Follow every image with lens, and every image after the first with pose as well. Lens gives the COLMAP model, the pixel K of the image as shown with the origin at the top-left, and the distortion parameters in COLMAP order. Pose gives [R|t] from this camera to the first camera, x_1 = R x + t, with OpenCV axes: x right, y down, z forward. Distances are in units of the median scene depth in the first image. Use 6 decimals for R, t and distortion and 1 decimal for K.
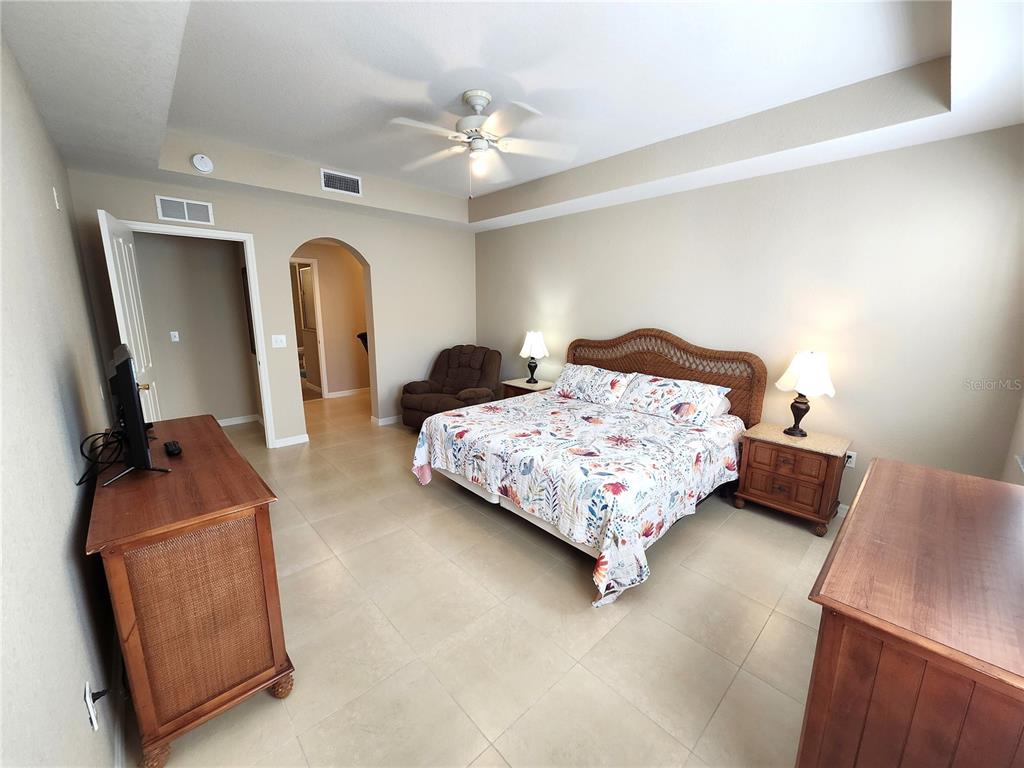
lens RADIAL K [[400.8, 0, 511.1], [0, 400.8, 386.3], [0, 0, 1]] dist [-0.002110, -0.000046]
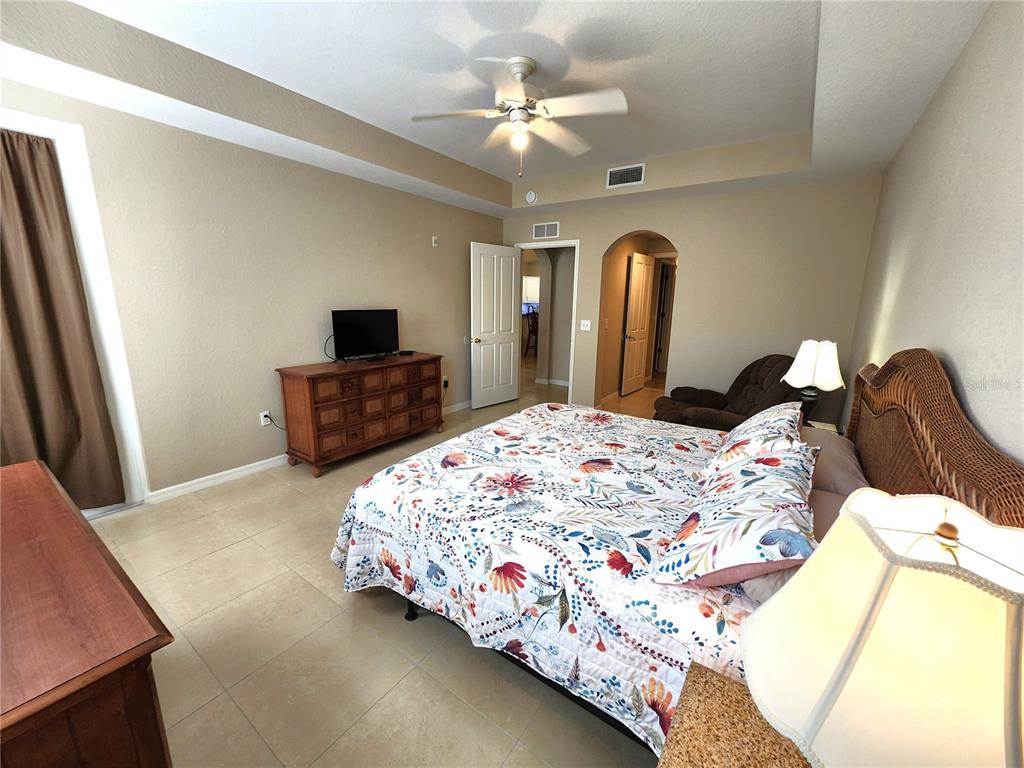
lens RADIAL K [[400.8, 0, 511.1], [0, 400.8, 386.3], [0, 0, 1]] dist [-0.002110, -0.000046]
pose [[0.202114, 0.206503, -0.957344, 0.793538], [-0.206328, 0.964556, 0.164499, -0.120147], [0.957381, 0.164279, 0.237558, 0.722296]]
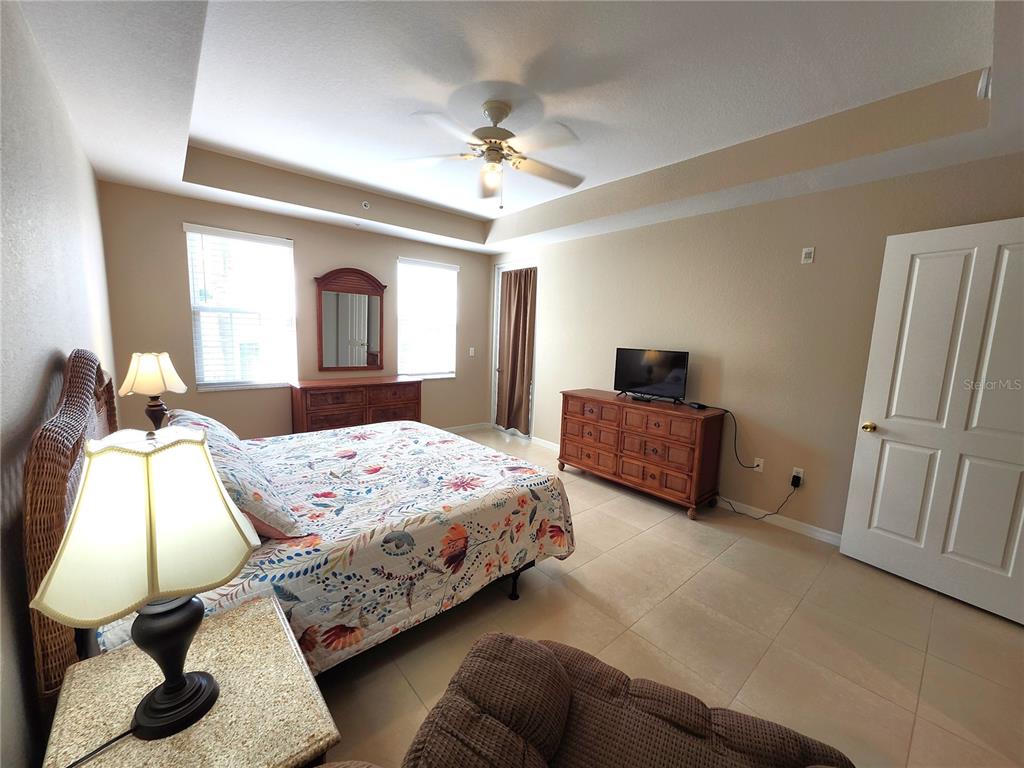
lens RADIAL K [[400.8, 0, 511.1], [0, 400.8, 386.3], [0, 0, 1]] dist [-0.002110, -0.000046]
pose [[-0.998281, -0.047955, 0.033689, -0.153523], [-0.034374, 0.944691, 0.326155, -0.329924], [-0.047466, 0.324436, -0.944716, 1.764102]]
